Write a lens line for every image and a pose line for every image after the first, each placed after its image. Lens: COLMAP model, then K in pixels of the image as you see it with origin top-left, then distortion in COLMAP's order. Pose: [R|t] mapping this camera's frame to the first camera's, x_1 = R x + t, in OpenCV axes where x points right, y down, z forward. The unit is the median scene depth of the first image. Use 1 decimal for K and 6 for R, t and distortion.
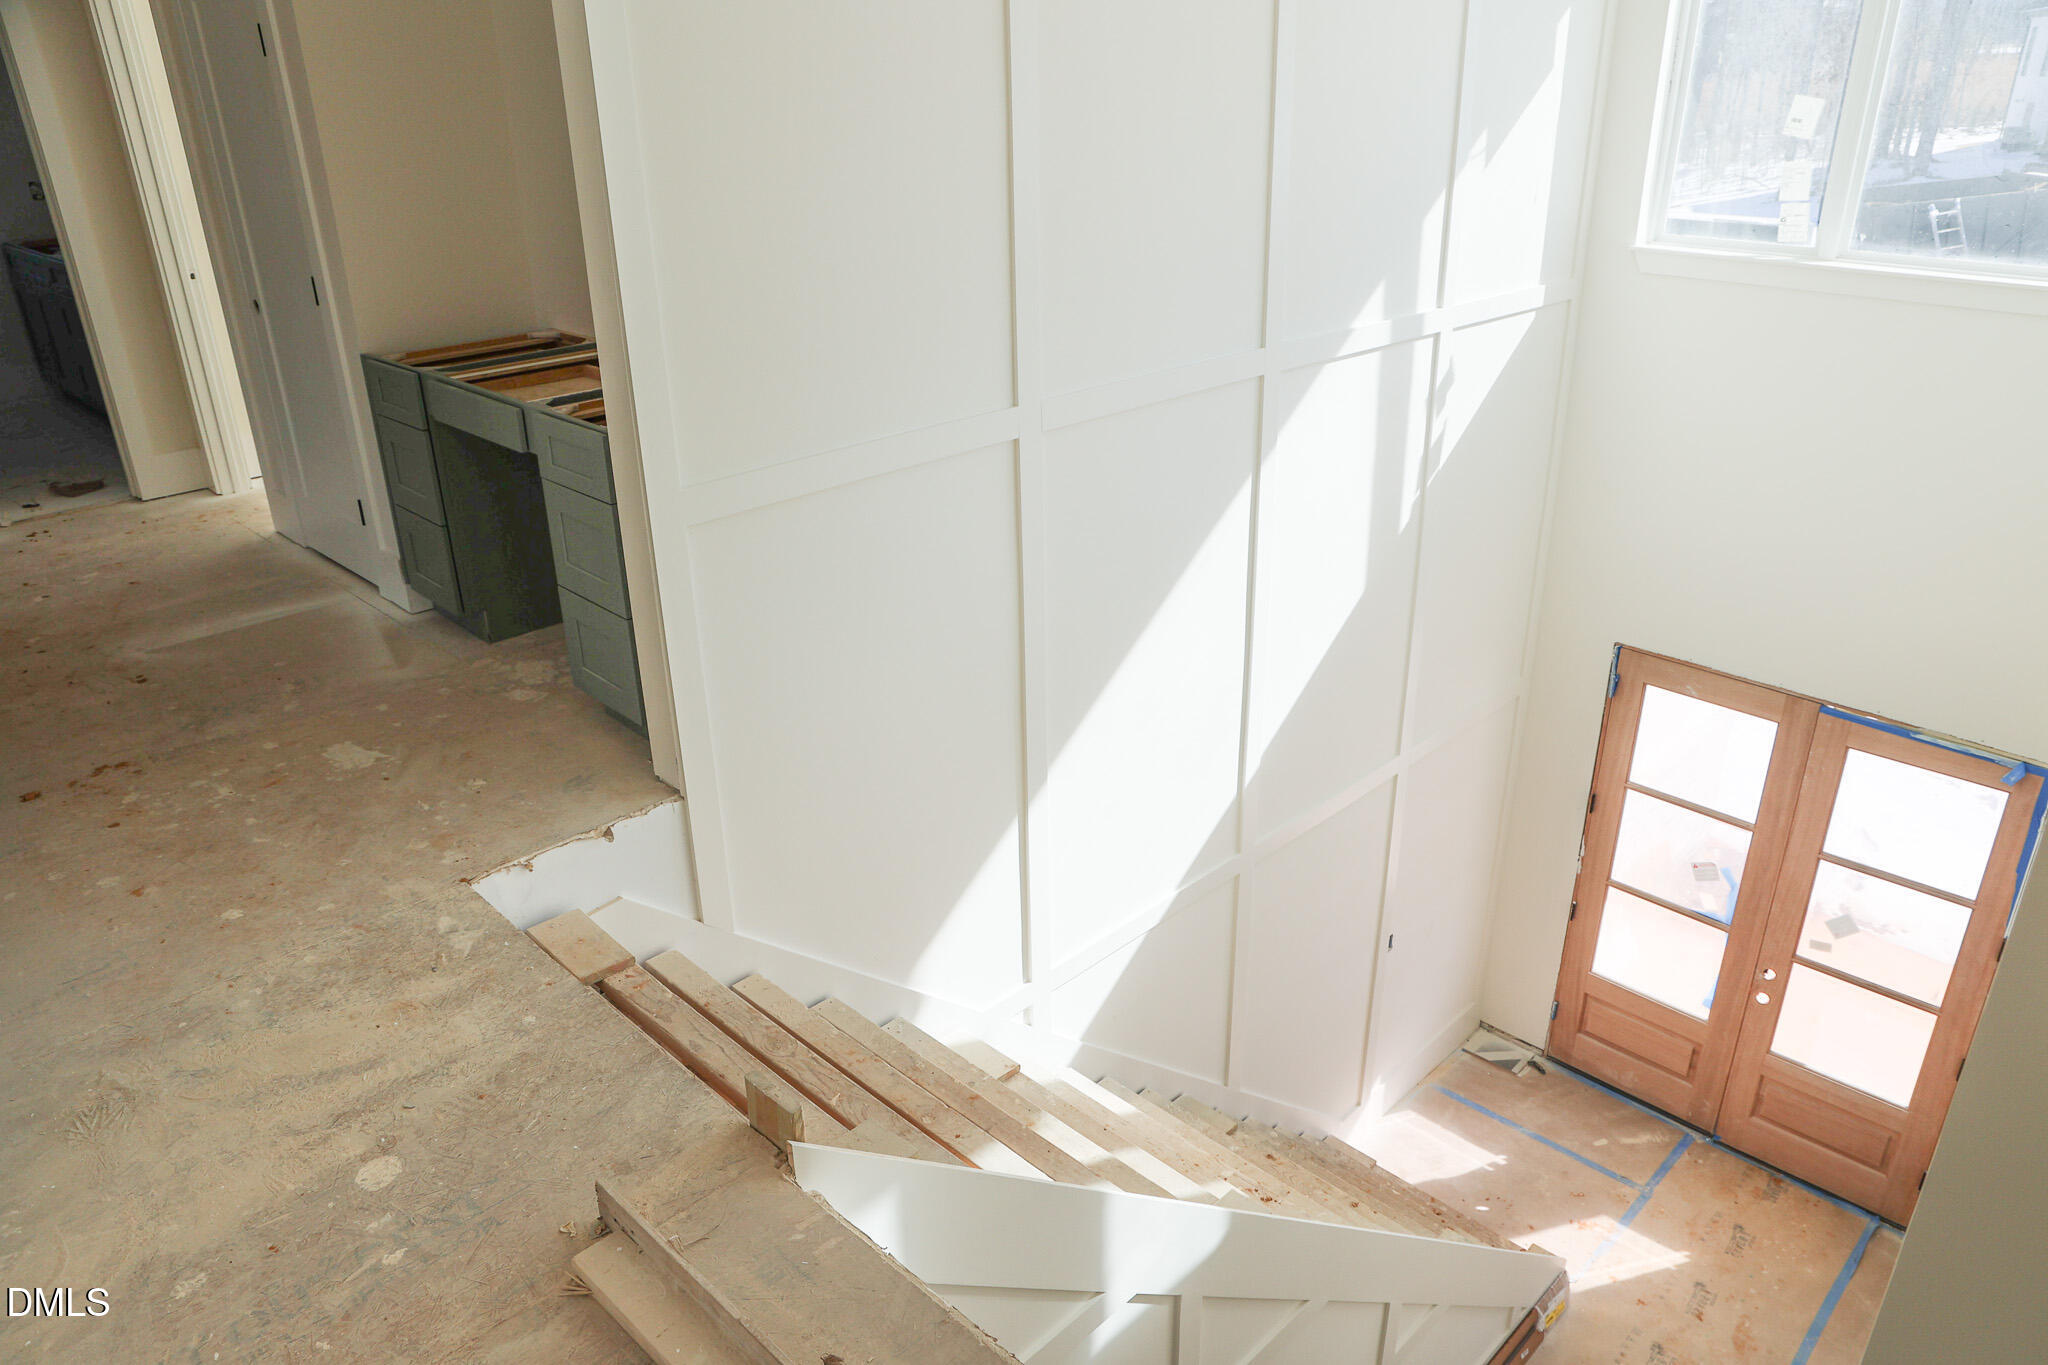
lens RADIAL K [[1421.4, 0, 1032.2], [0, 1421.4, 697.3], [0, 0, 1]] dist [-0.084113, 0.065128]
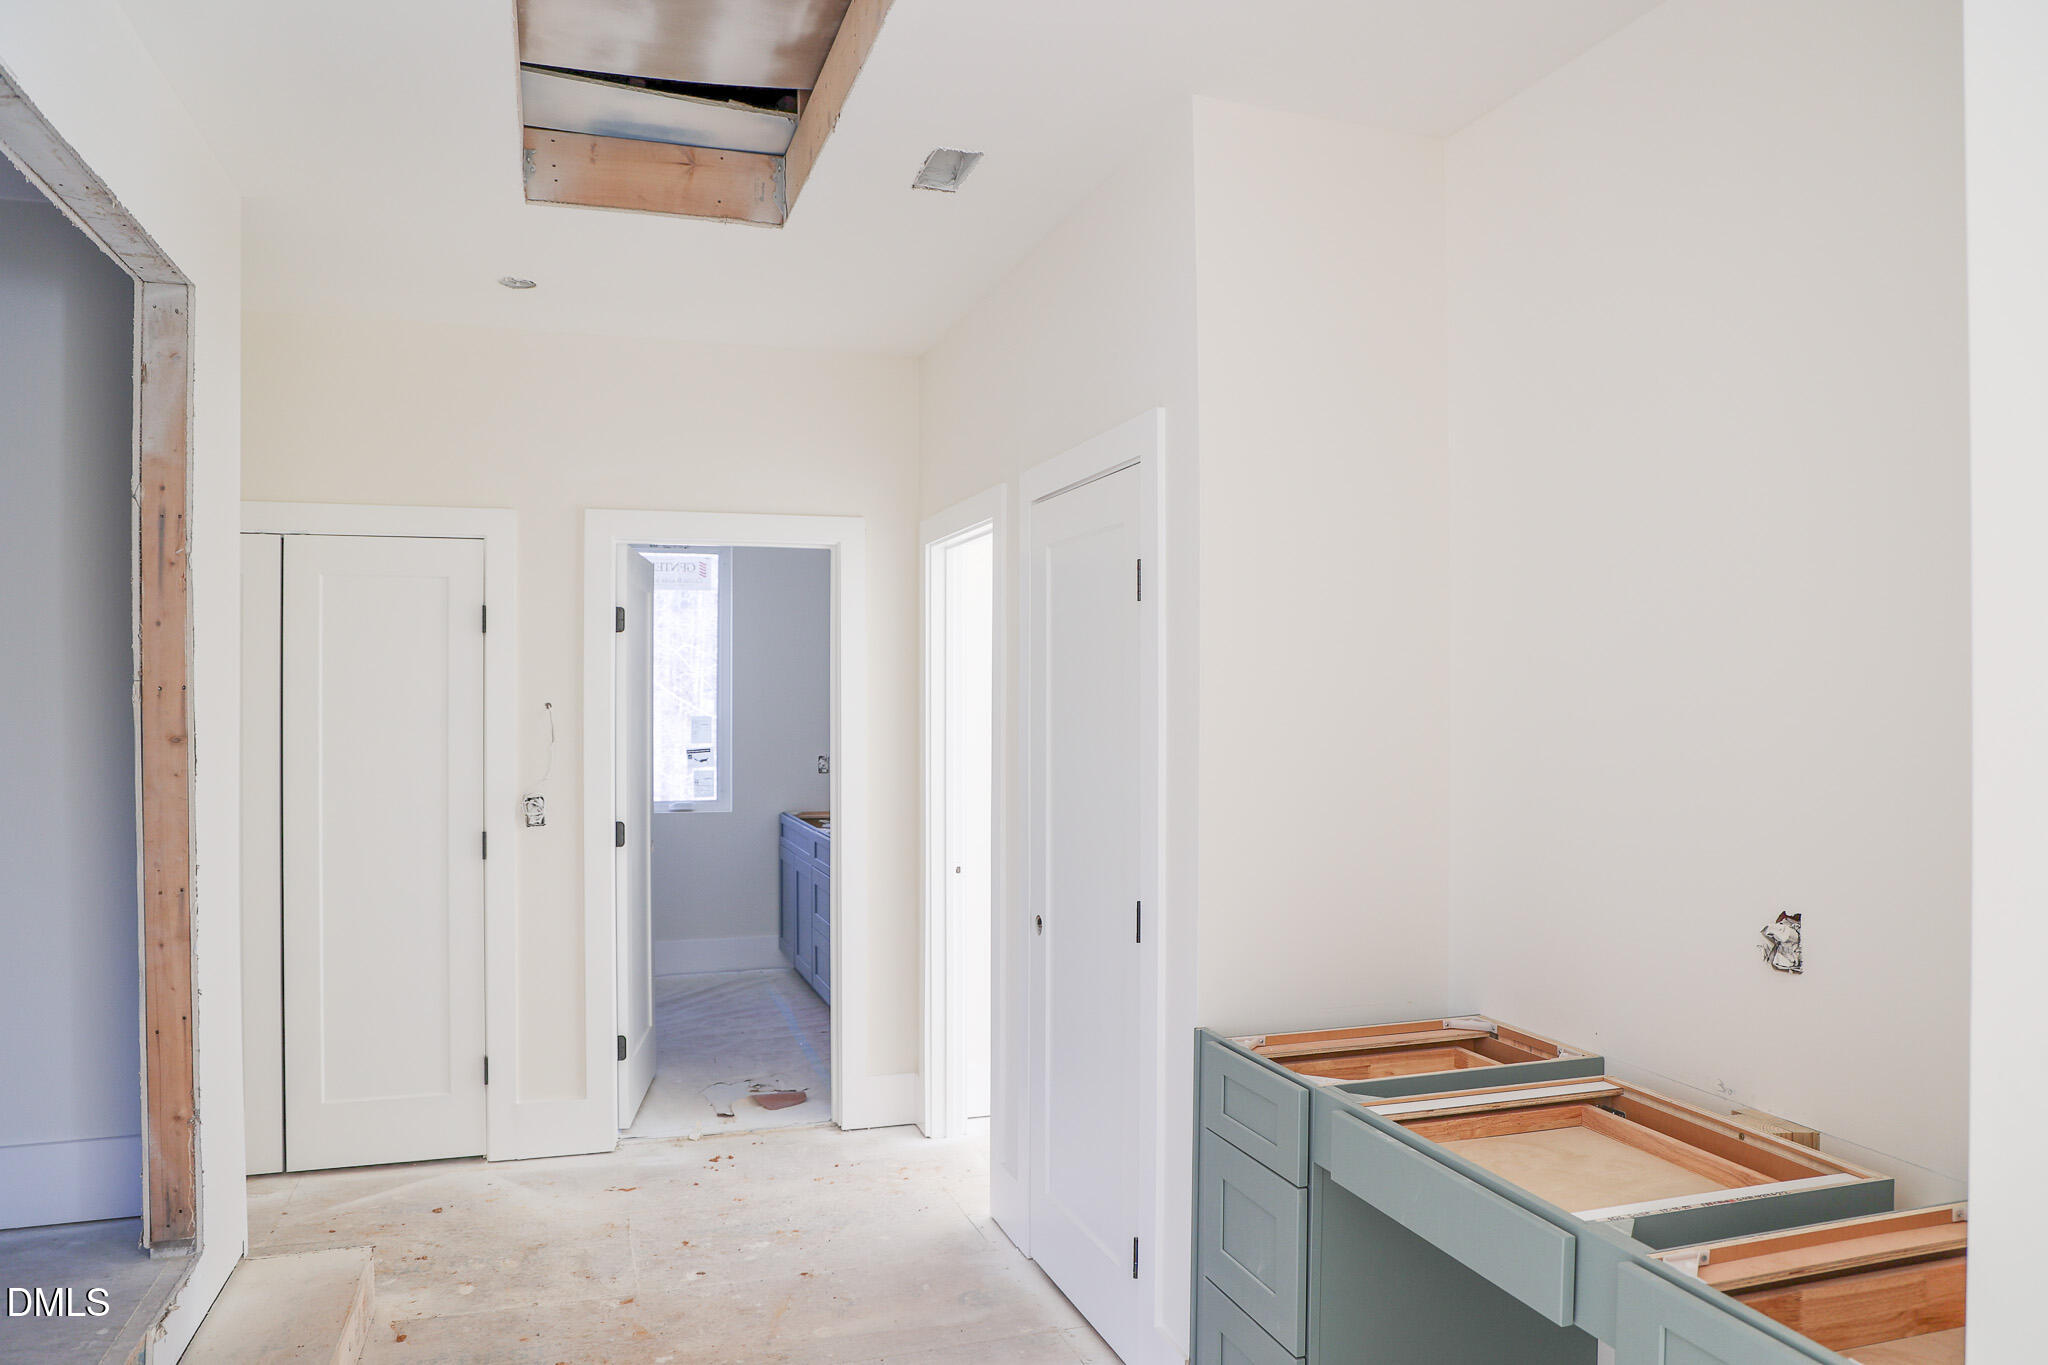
lens RADIAL K [[1421.4, 0, 1032.2], [0, 1421.4, 697.3], [0, 0, 1]] dist [-0.084113, 0.065128]
pose [[0.900028, 0.022891, -0.435231, -0.226118], [-0.197894, 0.911206, -0.361306, -0.113352], [0.388314, 0.411315, 0.824640, 0.313477]]
